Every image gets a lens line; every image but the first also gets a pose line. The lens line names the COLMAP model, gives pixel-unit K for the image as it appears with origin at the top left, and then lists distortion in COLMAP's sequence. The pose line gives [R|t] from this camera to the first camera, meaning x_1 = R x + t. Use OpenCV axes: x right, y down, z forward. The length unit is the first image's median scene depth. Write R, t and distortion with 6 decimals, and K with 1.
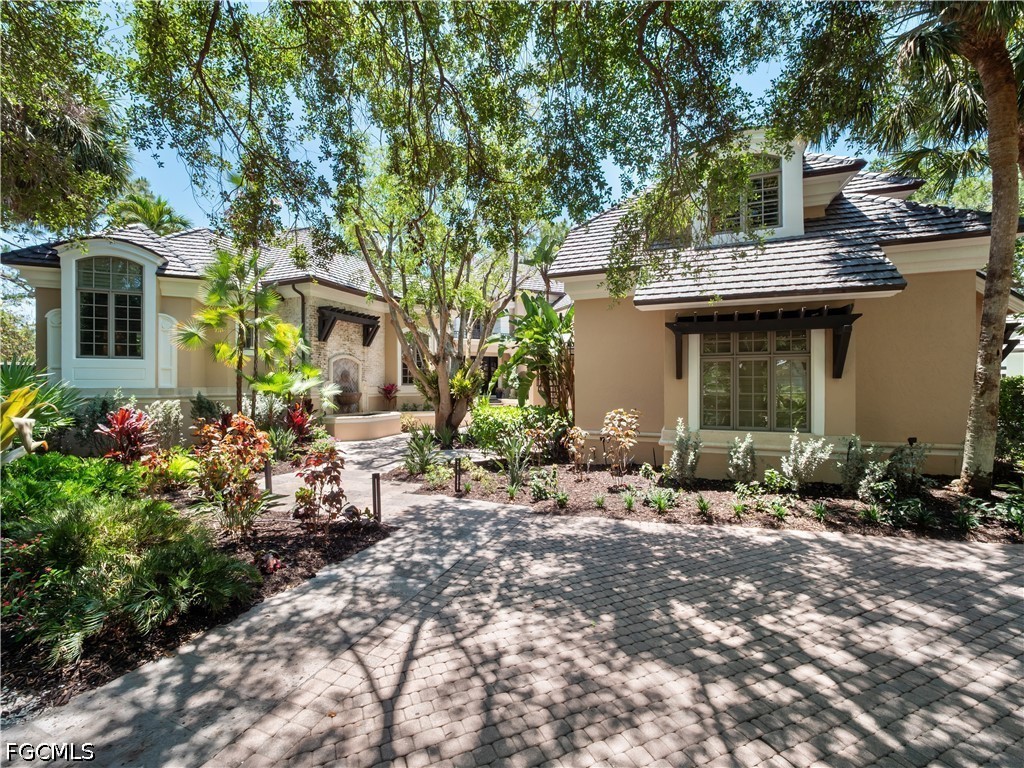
lens RADIAL K [[434.5, 0, 510.2], [0, 434.5, 385.9], [0, 0, 1]] dist [0.001654, 0.000025]
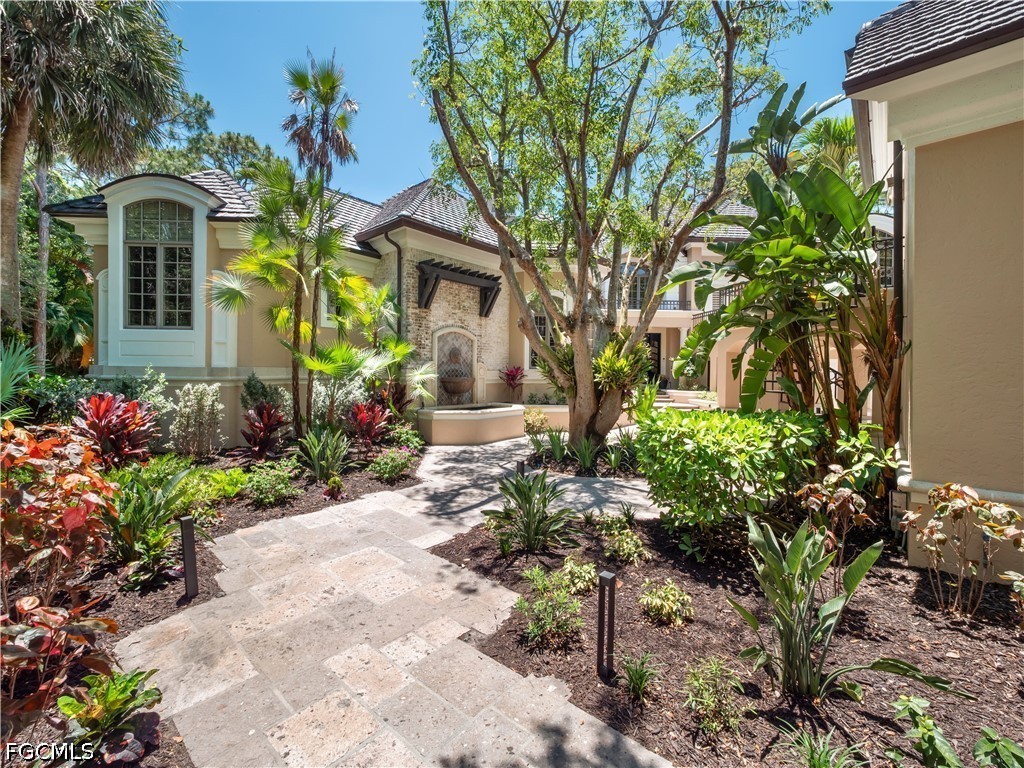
lens RADIAL K [[434.5, 0, 504.7], [0, 434.5, 376.7], [0, 0, 1]] dist [0.001654, 0.000025]
pose [[0.940343, 0.015092, -0.339894, -0.046840], [-0.011978, 0.999865, 0.011257, 0.005747], [0.340018, -0.006514, 0.940396, 0.371985]]
